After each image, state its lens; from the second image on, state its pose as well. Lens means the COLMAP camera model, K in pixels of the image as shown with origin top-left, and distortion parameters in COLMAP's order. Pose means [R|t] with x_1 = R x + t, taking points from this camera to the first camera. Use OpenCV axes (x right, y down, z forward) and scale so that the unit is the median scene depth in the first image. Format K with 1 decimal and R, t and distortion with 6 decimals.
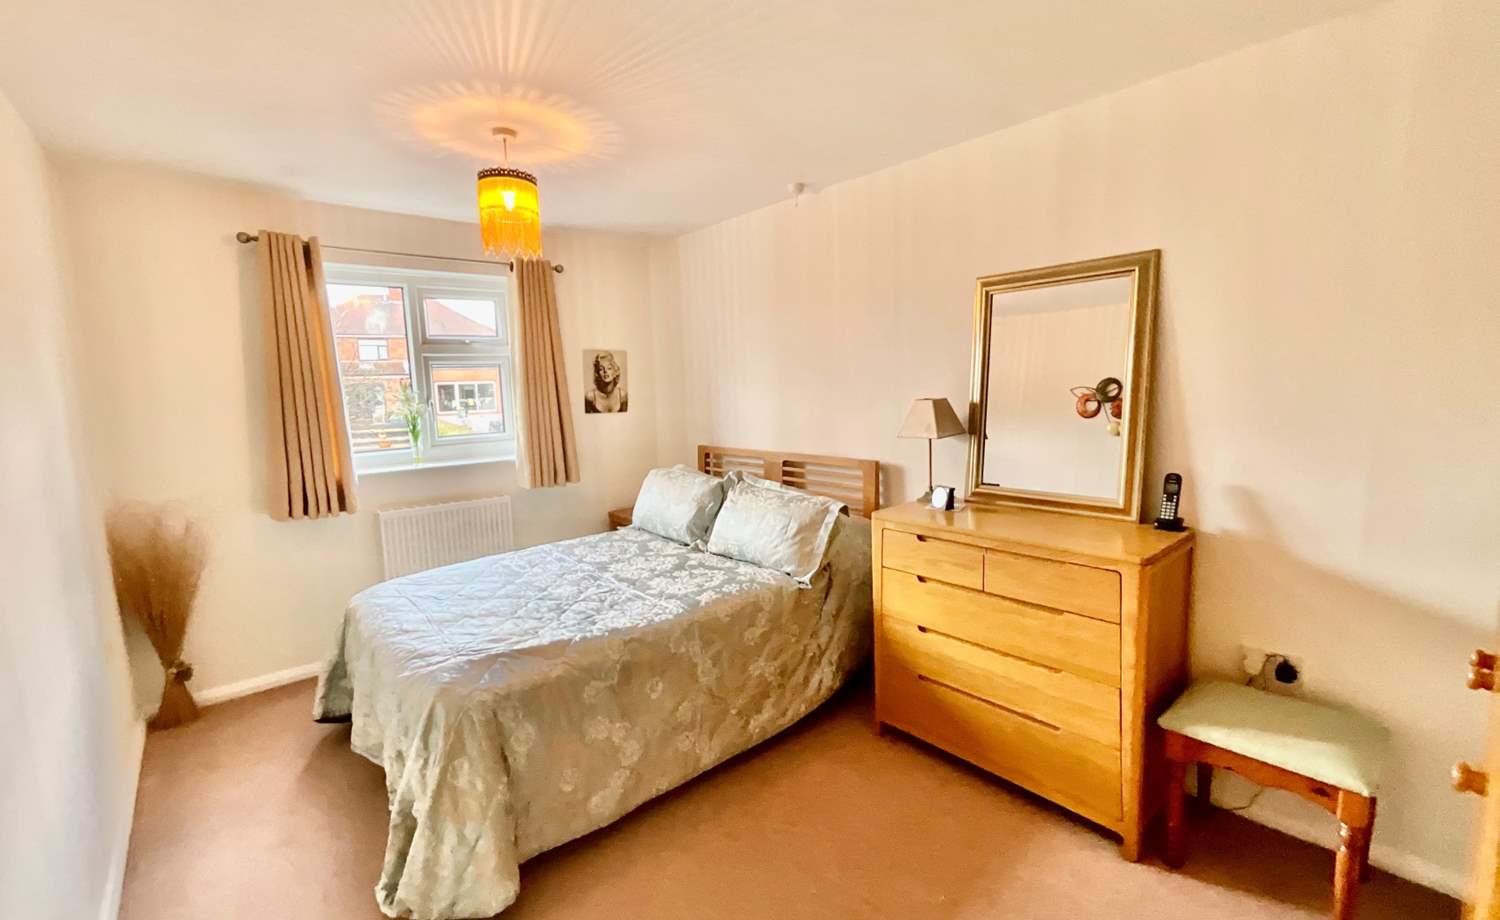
lens RADIAL K [[608.4, 0, 750.5], [0, 608.4, 464.2], [0, 0, 1]] dist [-0.001100, 0.000084]
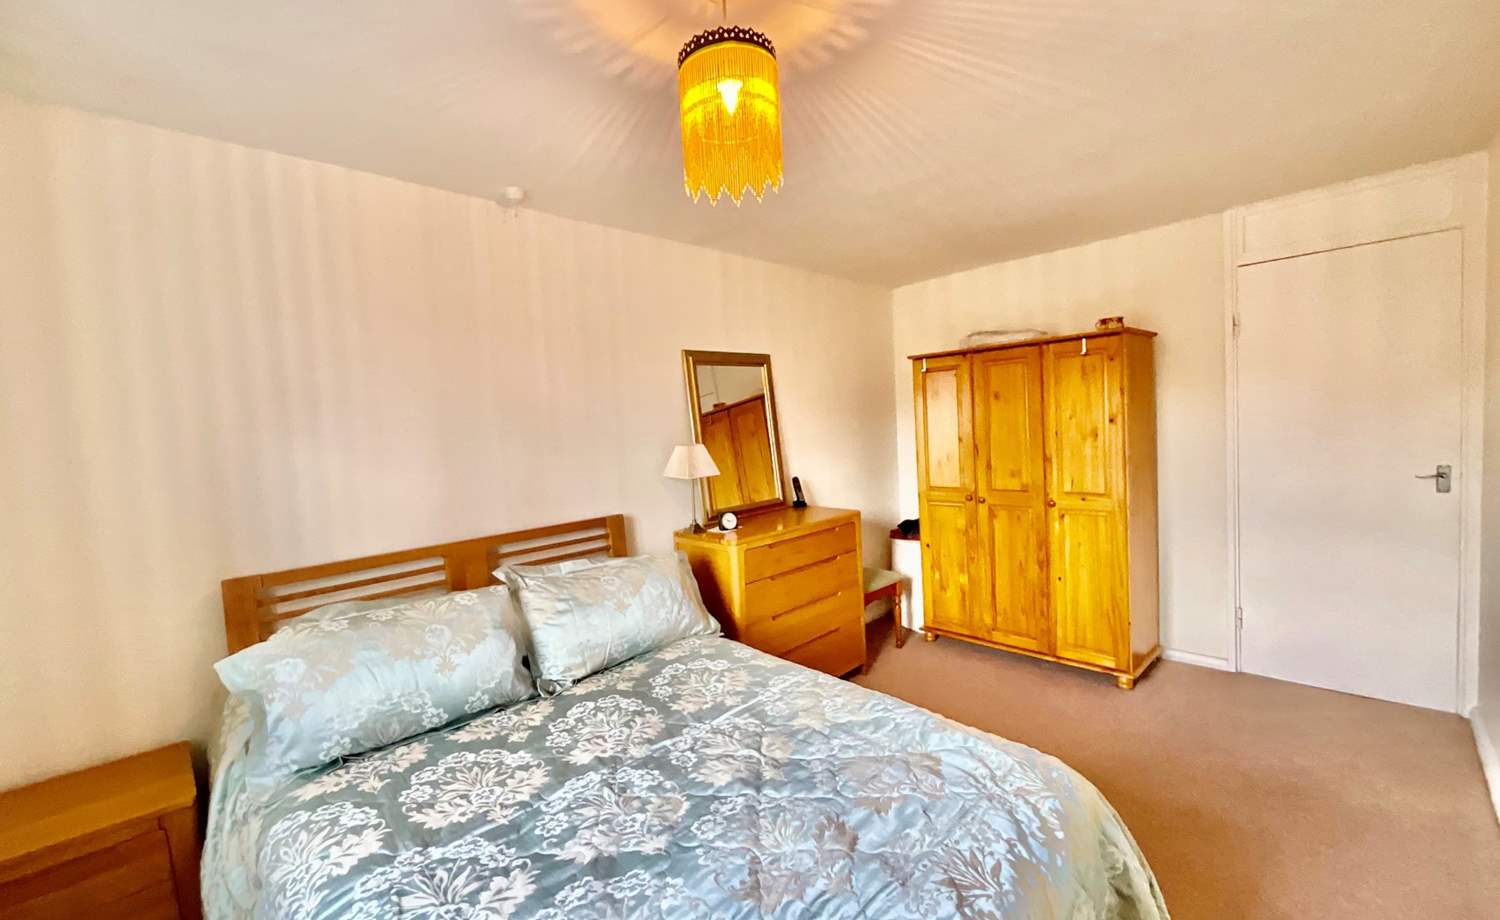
lens RADIAL K [[608.4, 0, 750.5], [0, 608.4, 464.2], [0, 0, 1]] dist [-0.001100, 0.000084]
pose [[-0.072161, -0.024795, 0.997085, -0.639991], [0.182555, 0.982475, 0.037644, -0.066982], [-0.980544, 0.184739, -0.066370, 0.706205]]
